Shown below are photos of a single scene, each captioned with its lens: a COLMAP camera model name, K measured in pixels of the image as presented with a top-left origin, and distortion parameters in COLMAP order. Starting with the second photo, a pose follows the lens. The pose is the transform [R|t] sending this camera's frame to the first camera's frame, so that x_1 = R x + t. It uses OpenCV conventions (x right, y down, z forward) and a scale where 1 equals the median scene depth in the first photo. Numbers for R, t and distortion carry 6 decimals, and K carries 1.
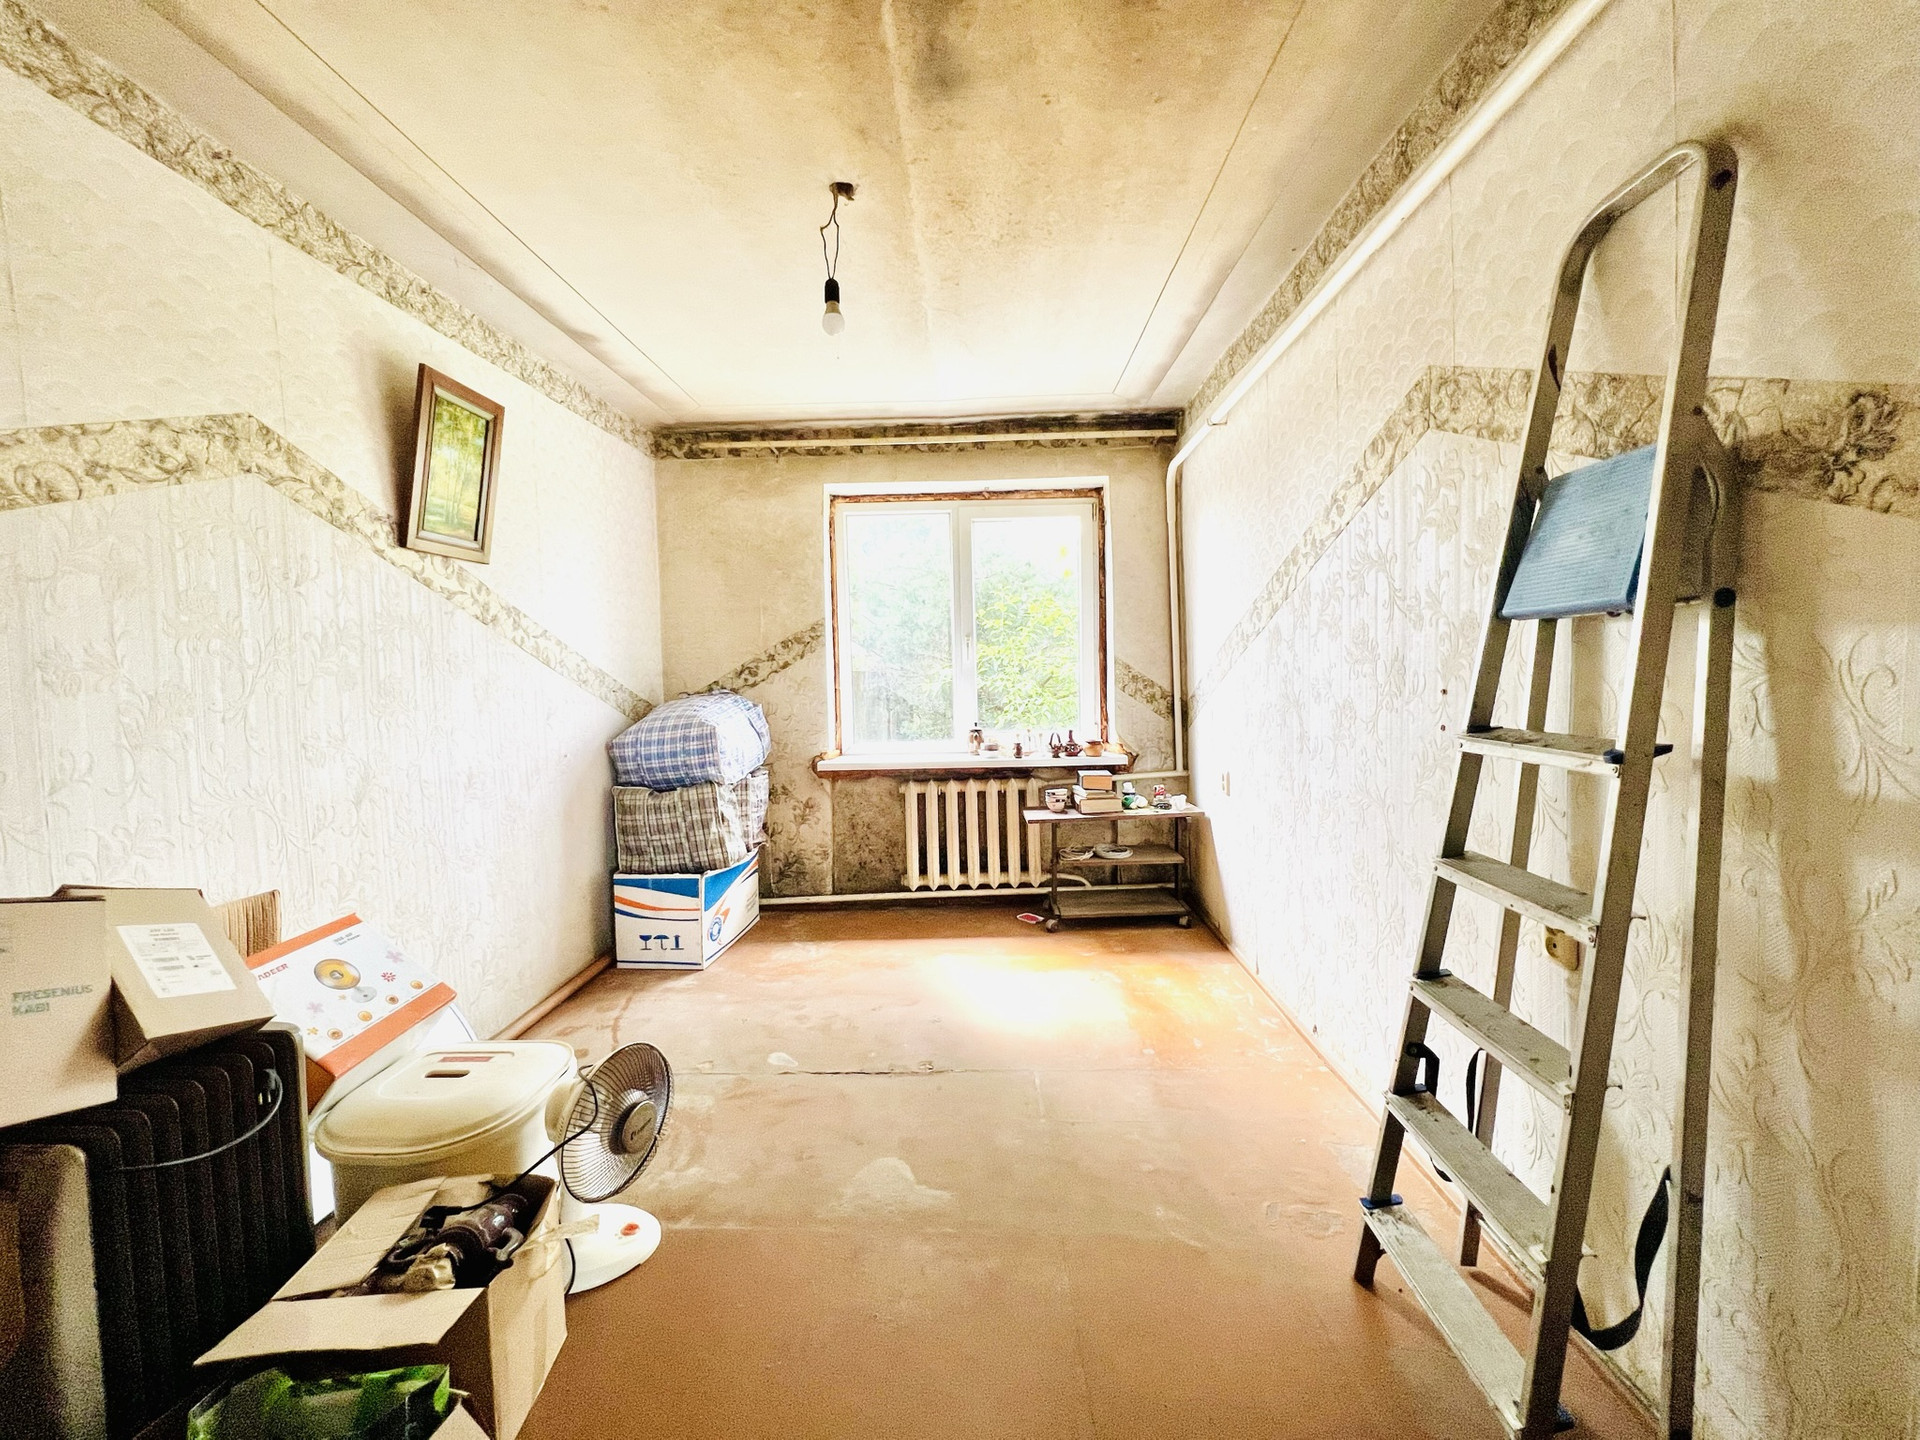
lens RADIAL K [[769.5, 0, 955.2], [0, 769.5, 725.3], [0, 0, 1]] dist [-0.000223, -0.000354]
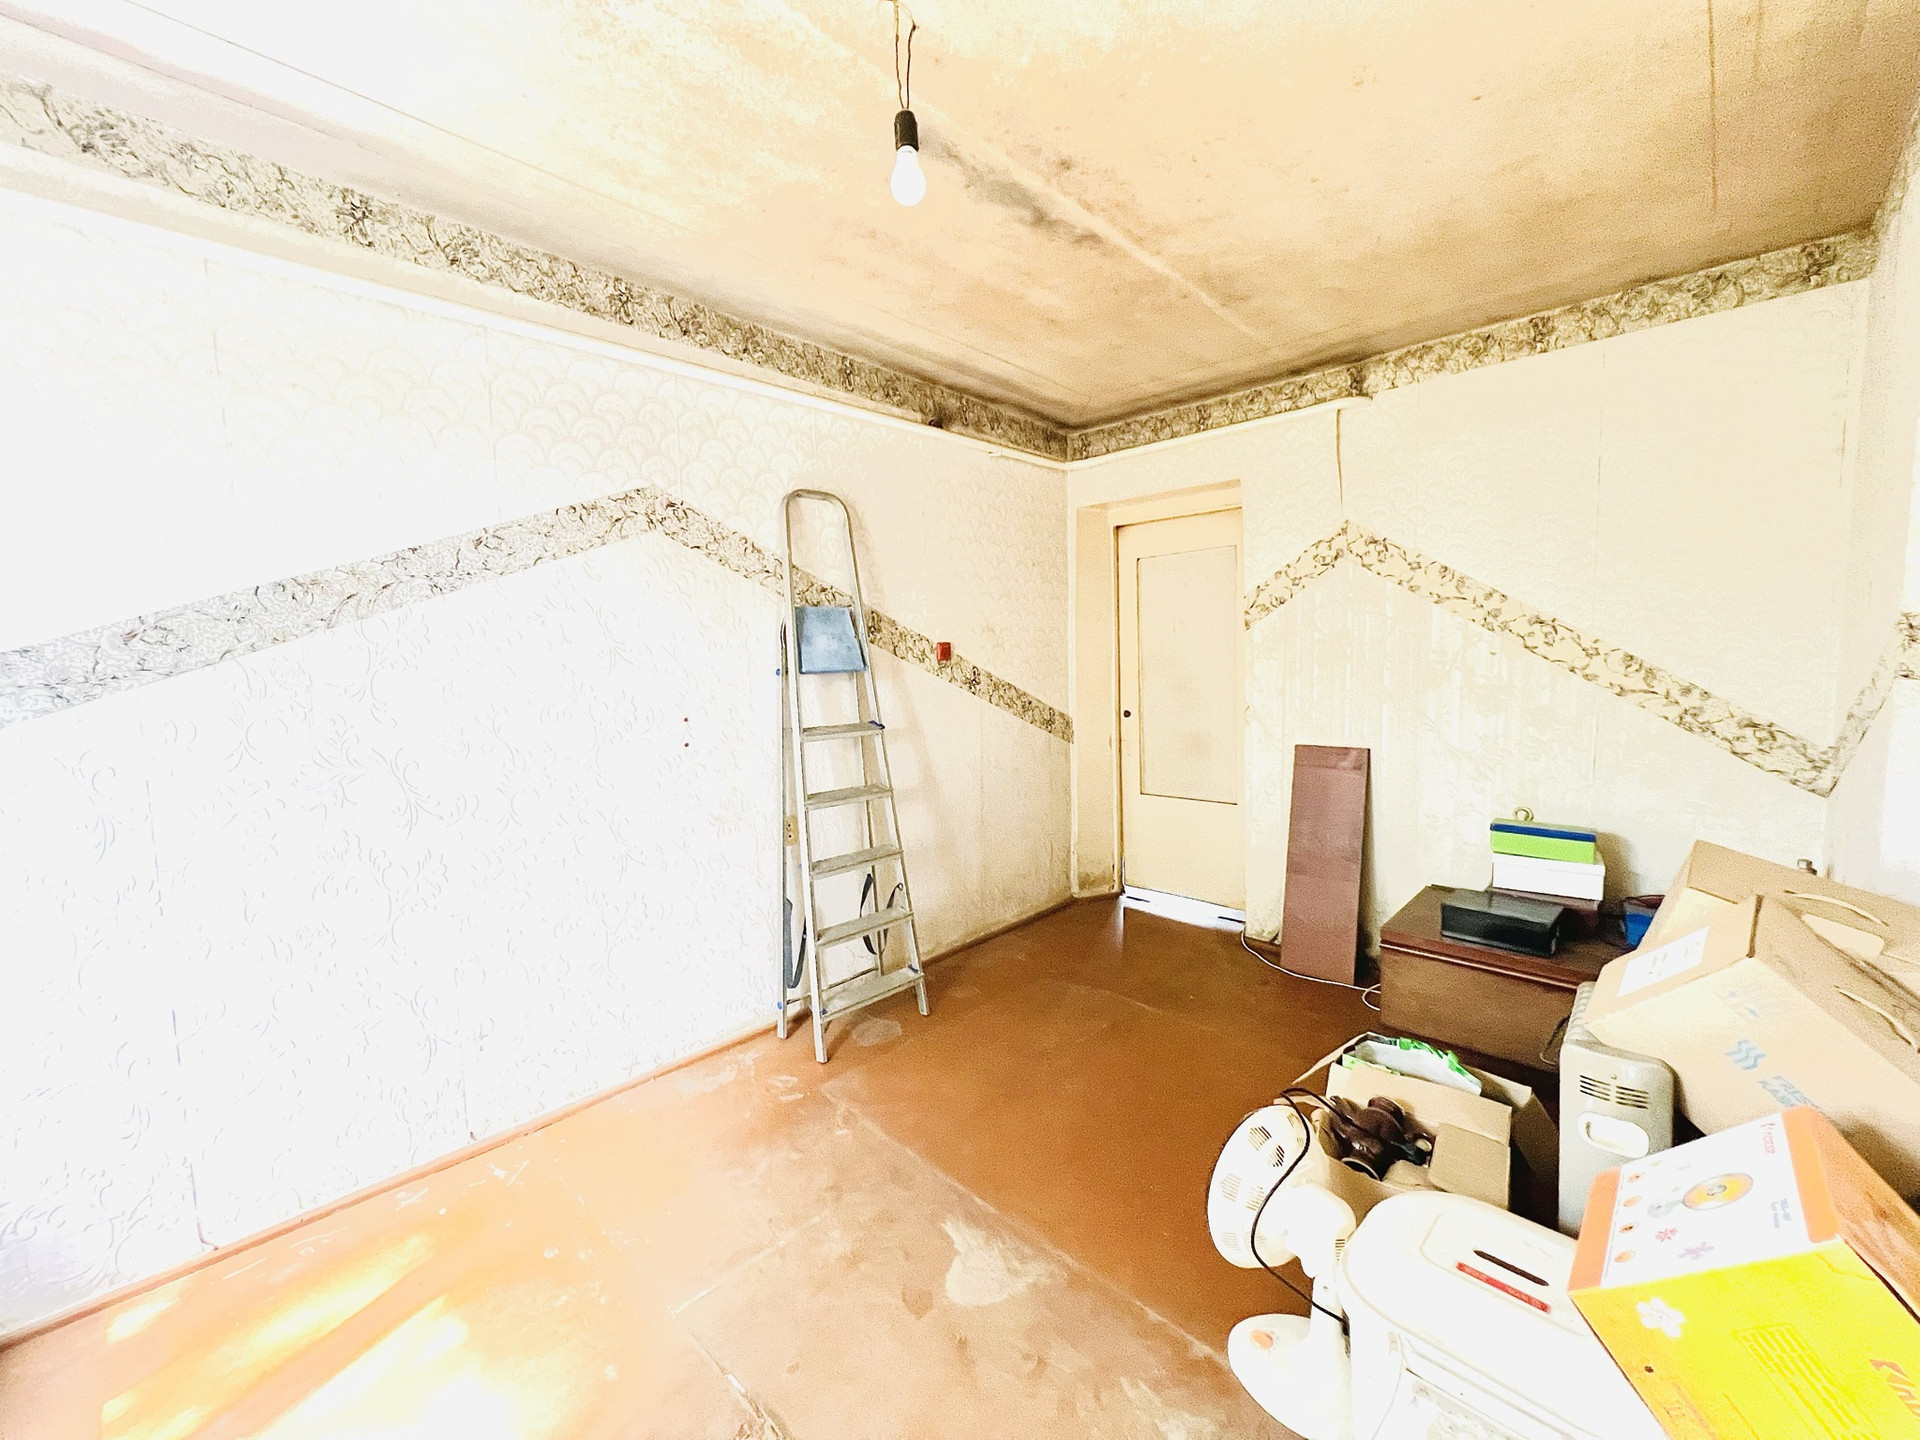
lens RADIAL K [[769.5, 0, 955.9], [0, 769.5, 715.3], [0, 0, 1]] dist [-0.000223, -0.000354]
pose [[-0.735081, -0.012914, 0.677856, -0.706090], [0.084744, 0.990227, 0.110764, -0.164569], [-0.672662, 0.138865, -0.726803, 1.668291]]
